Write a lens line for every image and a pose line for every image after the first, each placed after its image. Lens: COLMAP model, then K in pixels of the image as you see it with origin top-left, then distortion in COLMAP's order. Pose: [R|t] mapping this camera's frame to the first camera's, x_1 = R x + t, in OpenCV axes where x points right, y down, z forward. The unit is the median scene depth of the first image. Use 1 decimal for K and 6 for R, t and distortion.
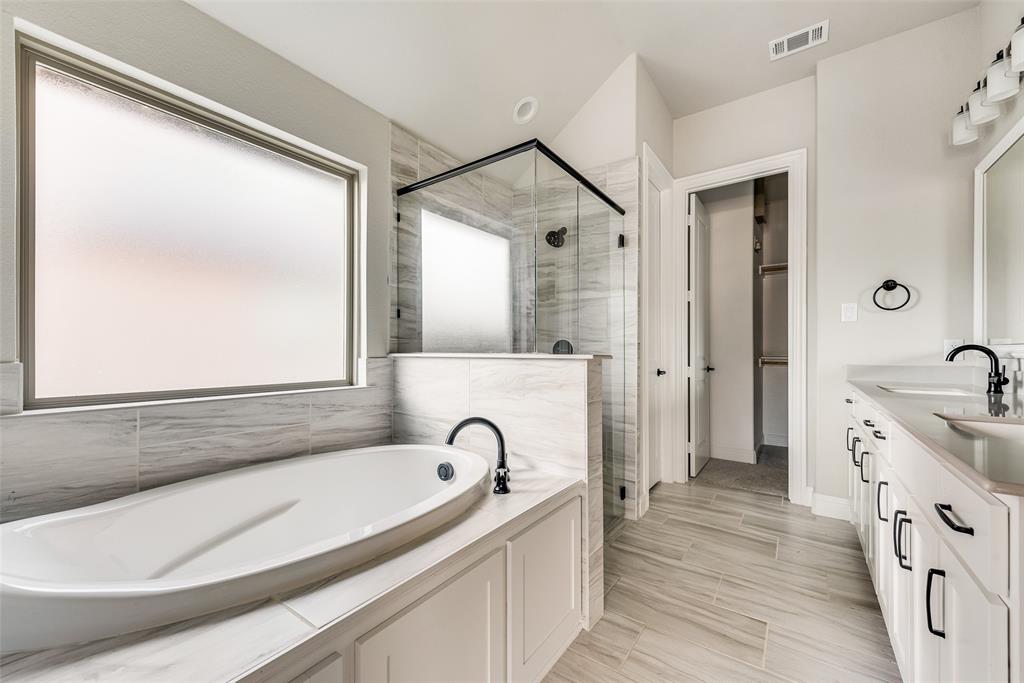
lens RADIAL K [[402.3, 0, 510.8], [0, 402.3, 350.9], [0, 0, 1]] dist [0.009194, -0.003459]
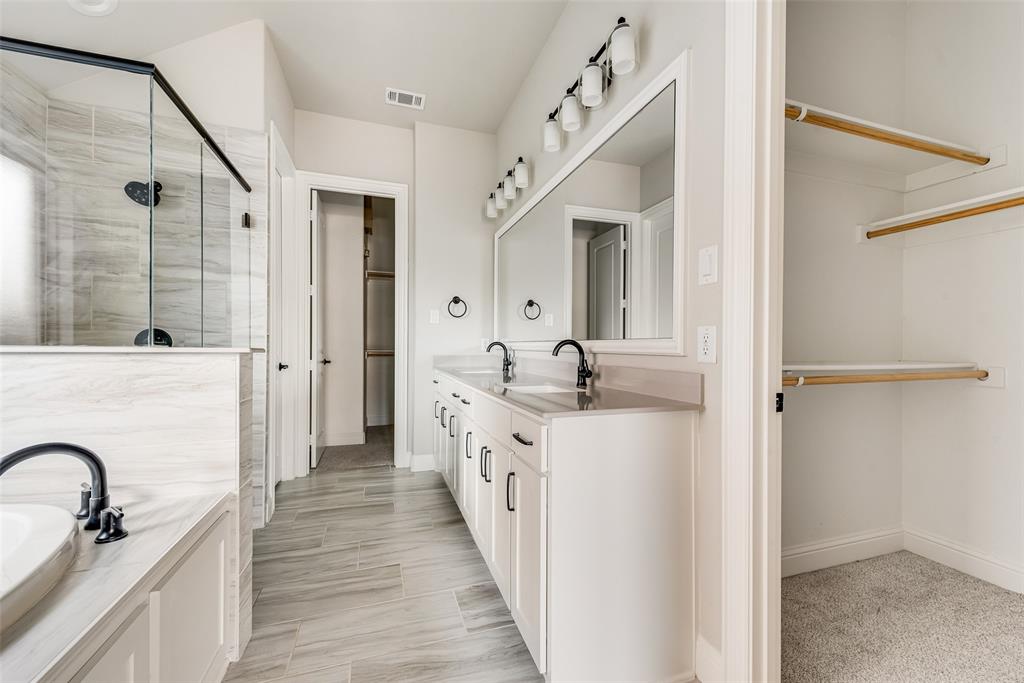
lens RADIAL K [[402.3, 0, 510.0], [0, 402.3, 344.0], [0, 0, 1]] dist [0.009194, -0.003459]
pose [[0.582290, 0.008653, 0.812935, -0.121798], [-0.008026, 0.999956, -0.004894, 0.000449], [-0.812941, -0.003675, 0.582334, 0.002905]]
